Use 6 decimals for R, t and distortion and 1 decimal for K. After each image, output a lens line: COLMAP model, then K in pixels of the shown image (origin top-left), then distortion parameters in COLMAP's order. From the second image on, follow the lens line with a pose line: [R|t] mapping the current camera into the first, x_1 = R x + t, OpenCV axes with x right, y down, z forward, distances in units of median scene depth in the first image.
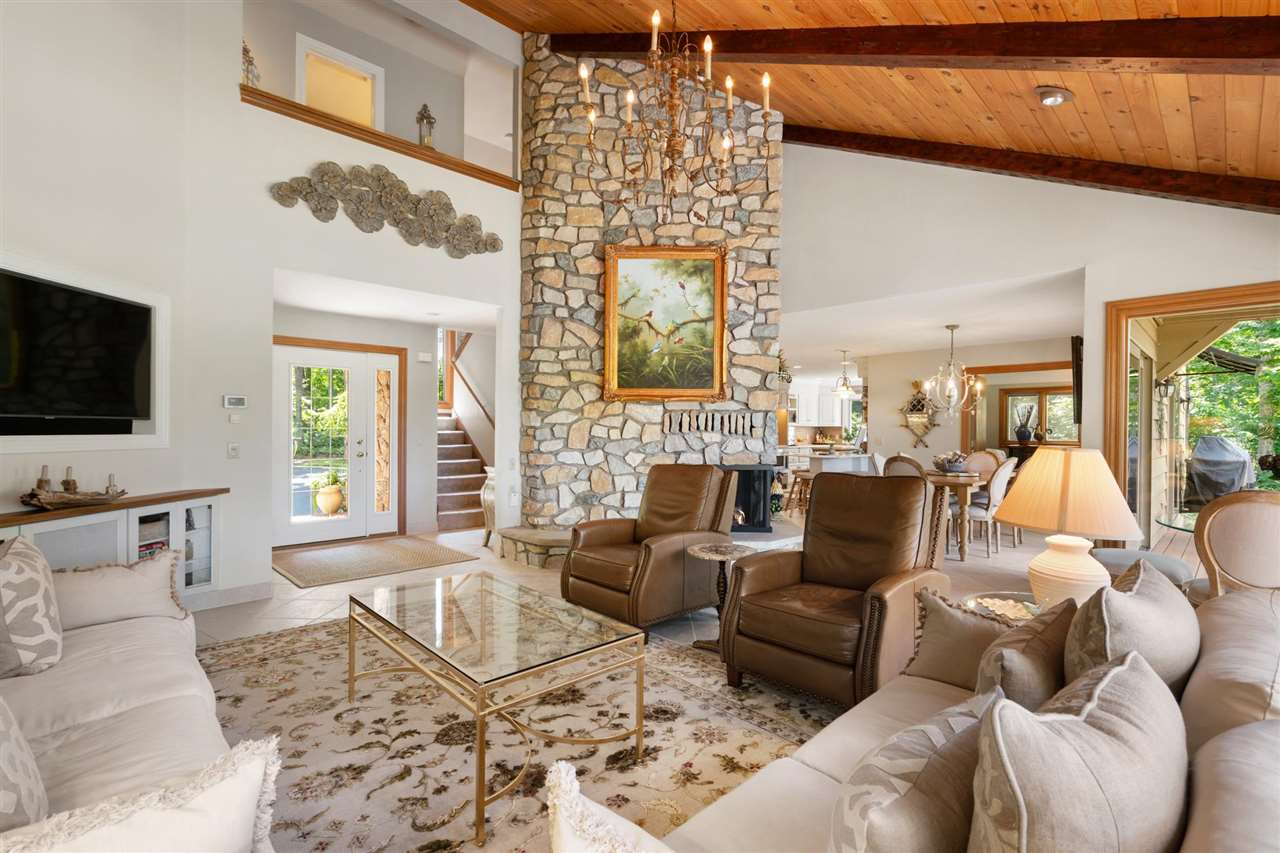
lens RADIAL K [[576.7, 0, 649.0], [0, 576.7, 430.5], [0, 0, 1]] dist [0.000691, 0.000566]
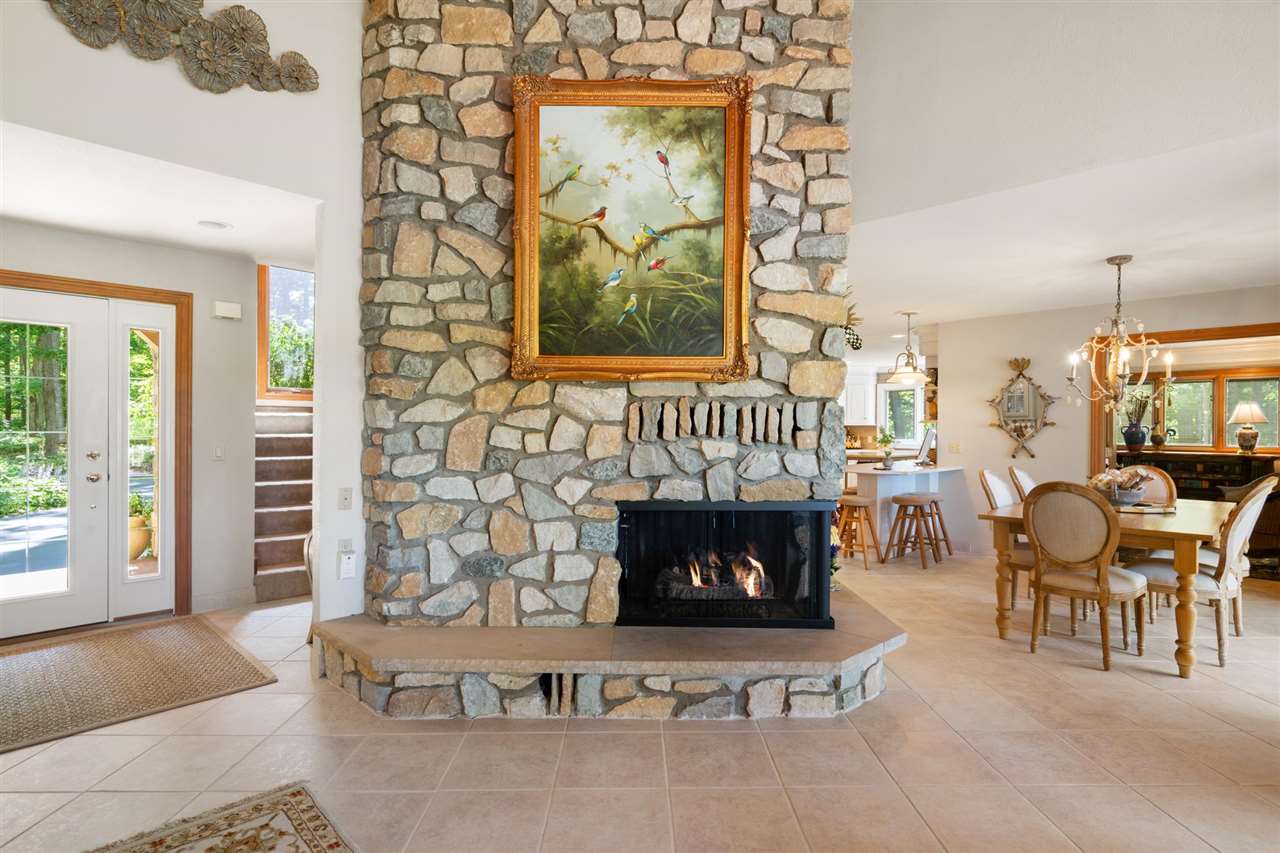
lens RADIAL K [[624.2, 0, 637.9], [0, 624.2, 430.3], [0, 0, 1]] dist [0.000447, 0.000325]
pose [[0.999997, -0.000755, 0.002165, 0.033056], [0.000752, 0.999998, 0.001685, -0.006363], [-0.002167, -0.001683, 0.999996, 0.432412]]
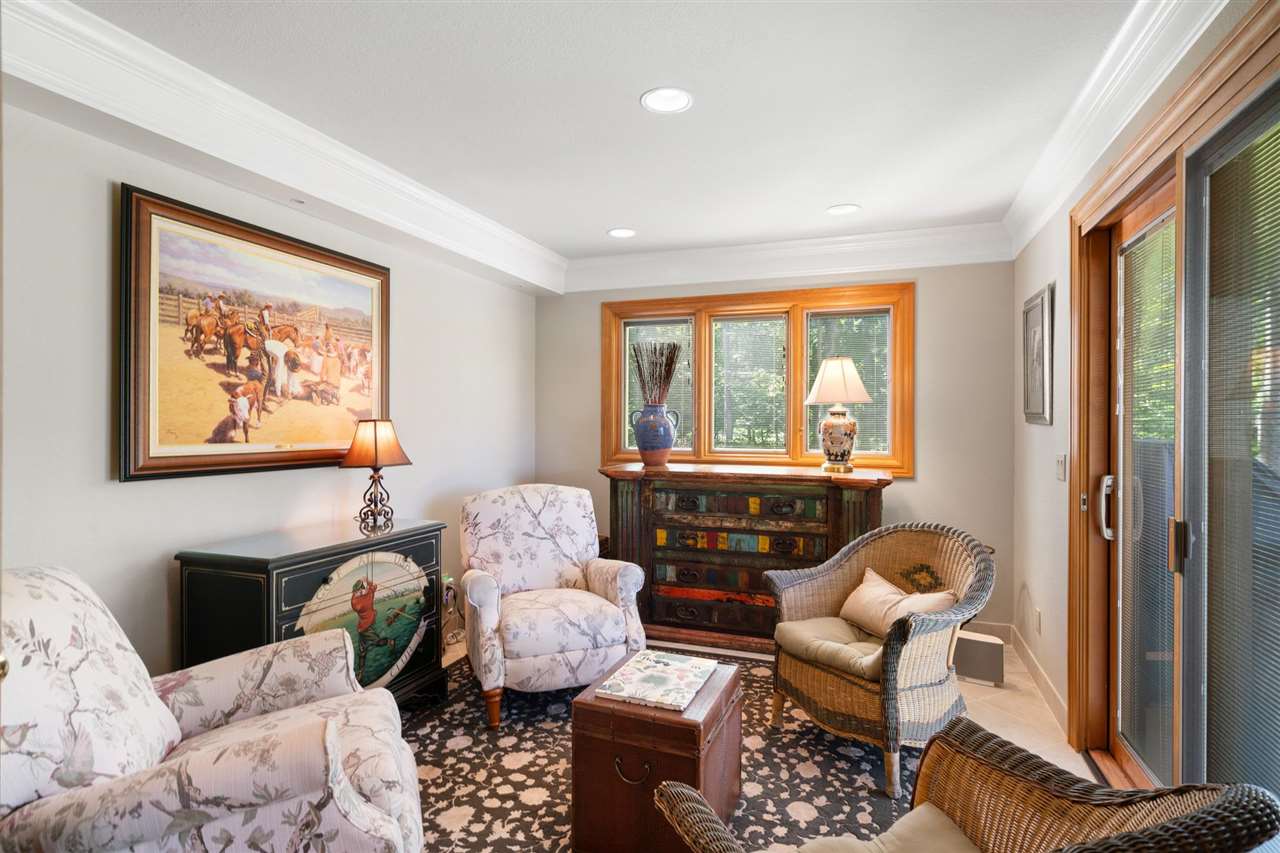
lens RADIAL K [[649.8, 0, 643.9], [0, 649.8, 423.5], [0, 0, 1]] dist [0.003917, 0.001424]
pose [[0.900584, -0.005707, 0.434645, 1.004119], [0.004547, 0.999983, 0.003708, -0.000870], [-0.434658, -0.001363, 0.900594, 1.385617]]
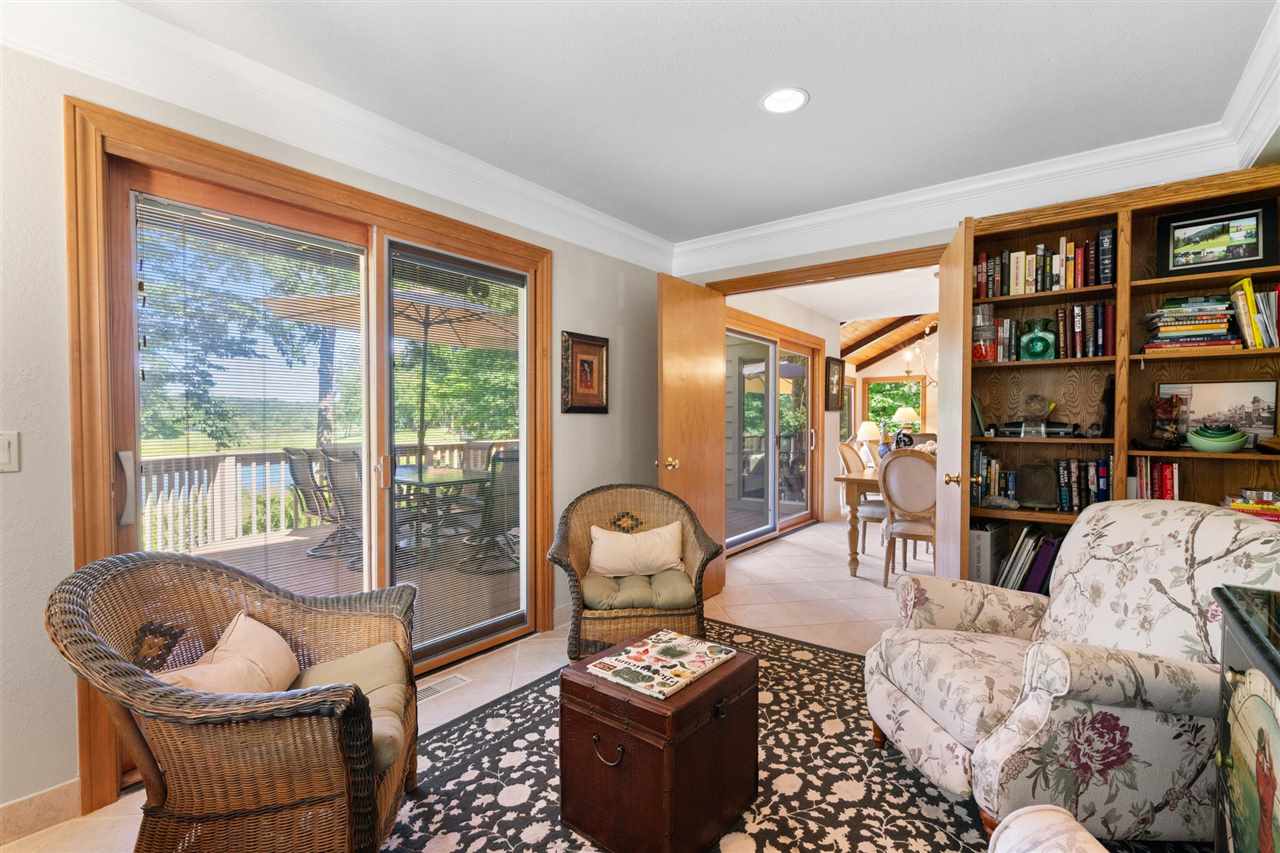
lens RADIAL K [[576.7, 0, 649.0], [0, 576.7, 430.5], [0, 0, 1]] dist [0.000691, 0.000566]
pose [[-0.987090, -0.006249, -0.160047, 1.240667], [-0.008991, 0.999825, 0.016417, 0.019037], [0.159916, 0.017644, -0.986973, 2.043990]]
